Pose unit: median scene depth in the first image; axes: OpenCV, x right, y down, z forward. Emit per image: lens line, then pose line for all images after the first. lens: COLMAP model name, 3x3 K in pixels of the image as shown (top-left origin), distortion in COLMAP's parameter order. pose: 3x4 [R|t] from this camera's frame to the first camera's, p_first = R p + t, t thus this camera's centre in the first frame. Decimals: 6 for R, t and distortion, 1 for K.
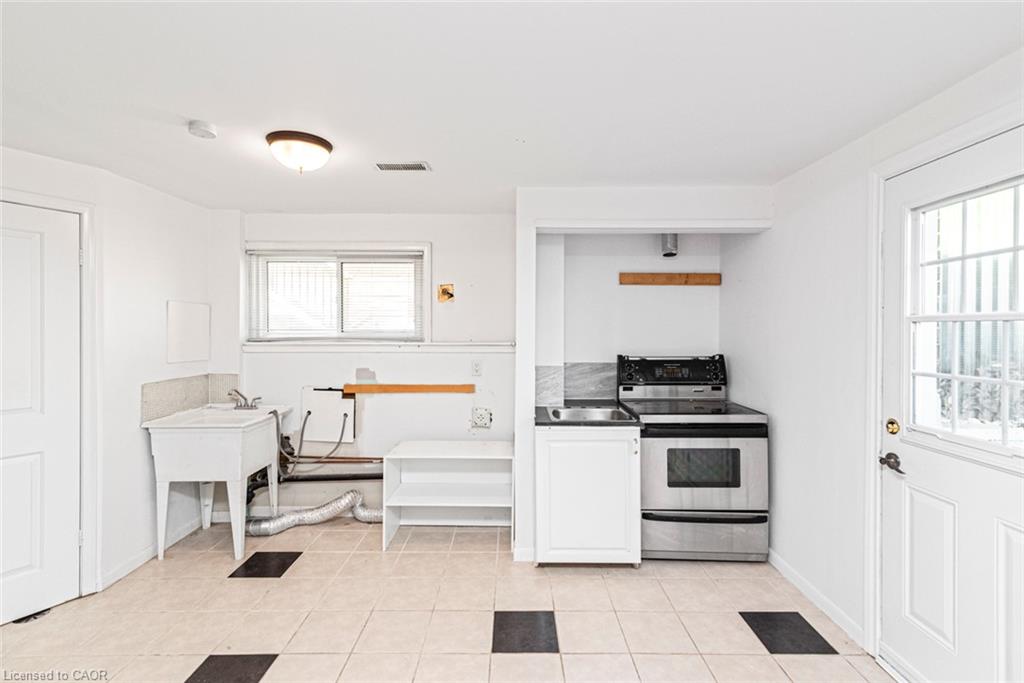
lens RADIAL K [[470.2, 0, 518.0], [0, 470.2, 333.0], [0, 0, 1]] dist [0.009710, -0.000813]
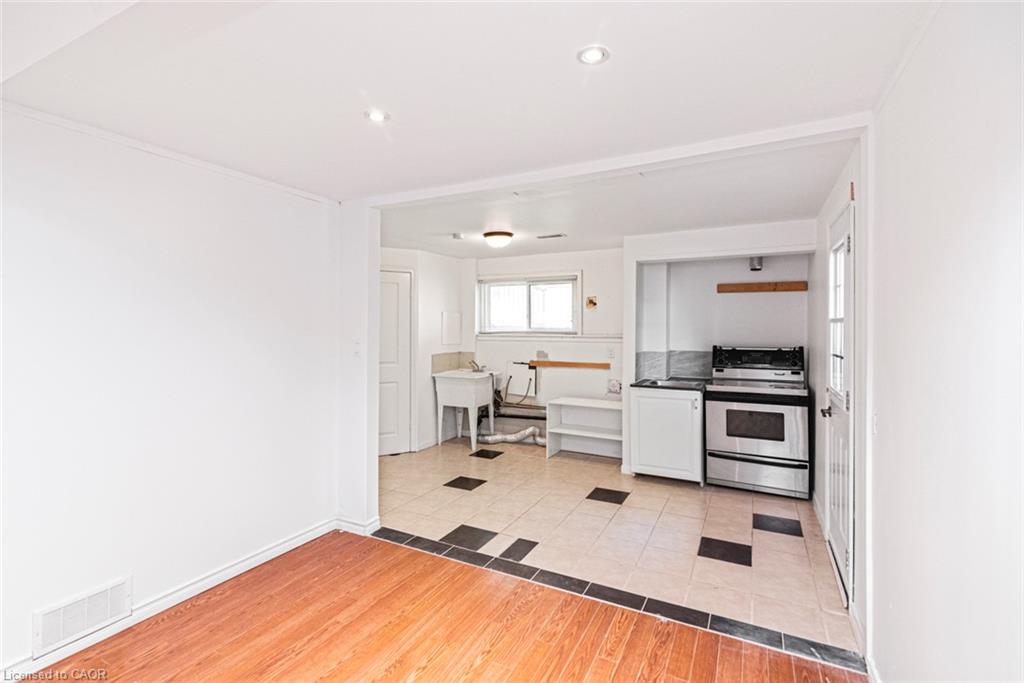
lens RADIAL K [[470.2, 0, 493.2], [0, 470.2, 330.8], [0, 0, 1]] dist [0.009710, -0.000813]
pose [[0.872021, 0.004153, -0.489451, 0.324050], [-0.003163, 0.999991, 0.002850, 0.003037], [0.489458, -0.000937, 0.872026, -0.490821]]
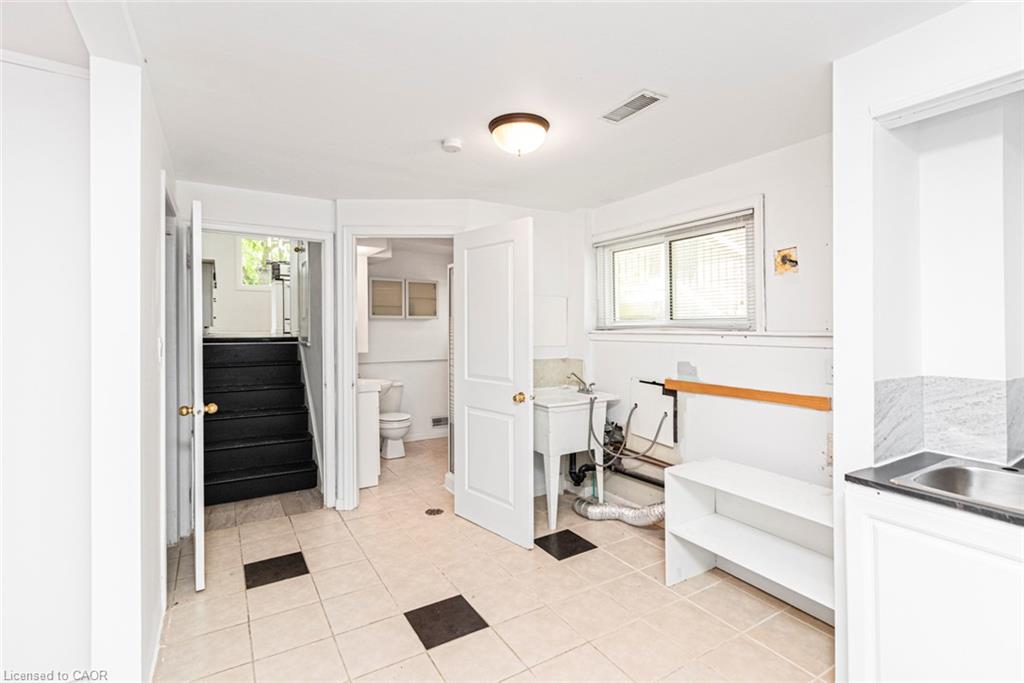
lens RADIAL K [[470.2, 0, 499.1], [0, 470.2, 325.7], [0, 0, 1]] dist [0.009710, -0.000813]
pose [[0.507611, -0.004068, -0.861577, 0.239744], [-0.001714, 0.999982, -0.005731, 0.016146], [0.861585, 0.004386, 0.507595, 0.295236]]
